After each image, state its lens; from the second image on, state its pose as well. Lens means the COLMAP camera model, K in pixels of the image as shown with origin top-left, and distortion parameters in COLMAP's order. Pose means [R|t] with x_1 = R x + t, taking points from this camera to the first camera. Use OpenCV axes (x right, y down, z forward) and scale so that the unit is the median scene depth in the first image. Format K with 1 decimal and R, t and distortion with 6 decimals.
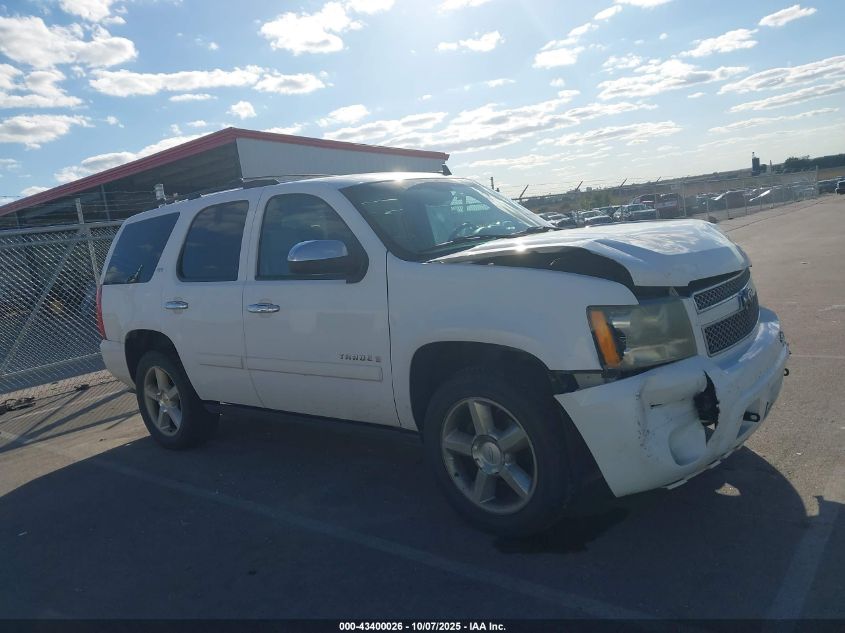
lens RADIAL K [[668.9, 0, 416.0], [0, 668.9, 318.1], [0, 0, 1]] dist [0.007978, -0.009396]
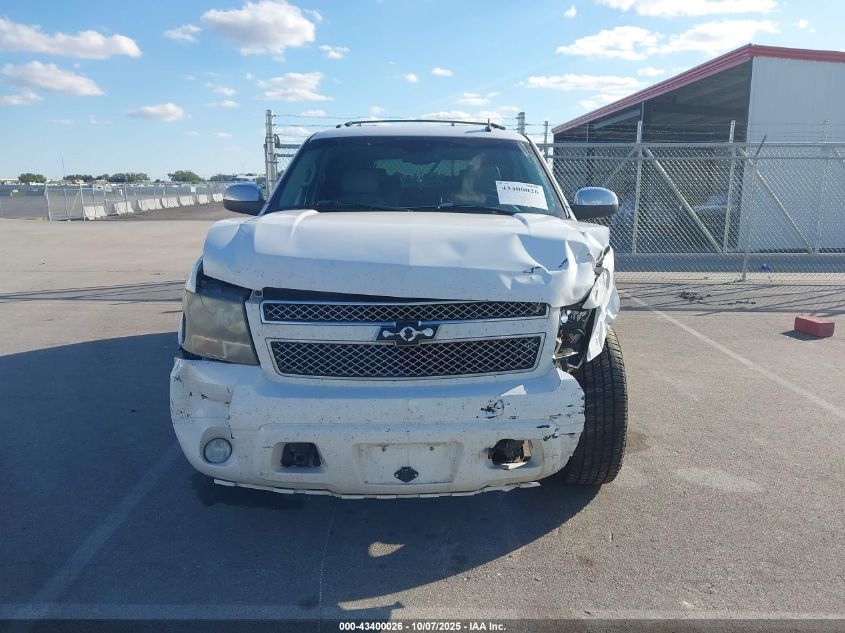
lens RADIAL K [[668.9, 0, 421.3], [0, 668.9, 316.5], [0, 0, 1]] dist [0.007978, -0.009396]
pose [[0.627928, 0.281172, -0.725705, 1.021407], [-0.190413, 0.959622, 0.207045, -0.206611], [0.754618, 0.008174, 0.656113, 0.477908]]
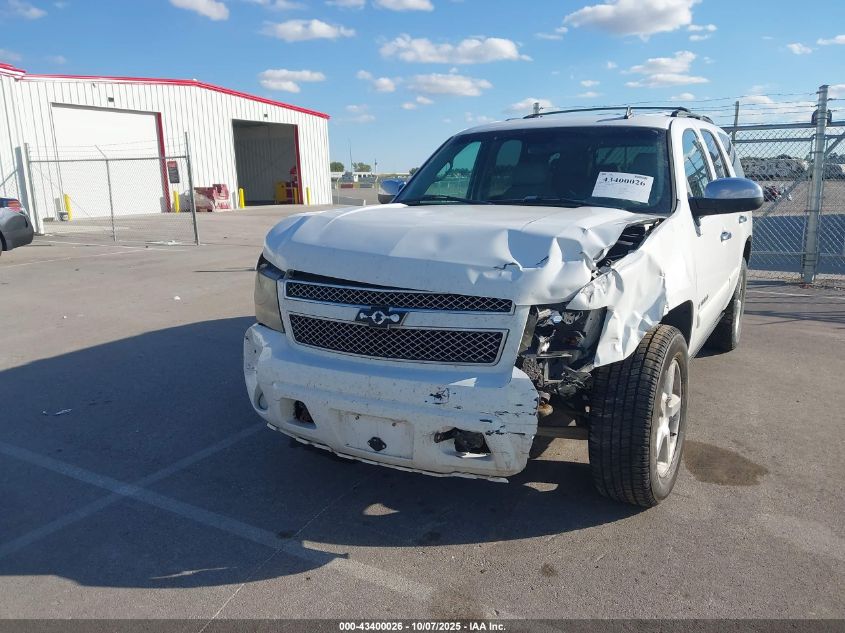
lens RADIAL K [[668.9, 0, 425.2], [0, 668.9, 316.1], [0, 0, 1]] dist [0.007978, -0.009396]
pose [[0.160046, 0.328528, -0.930835, 1.254465], [-0.138497, 0.941137, 0.308351, -0.295460], [0.977345, 0.079568, 0.196126, 0.852826]]
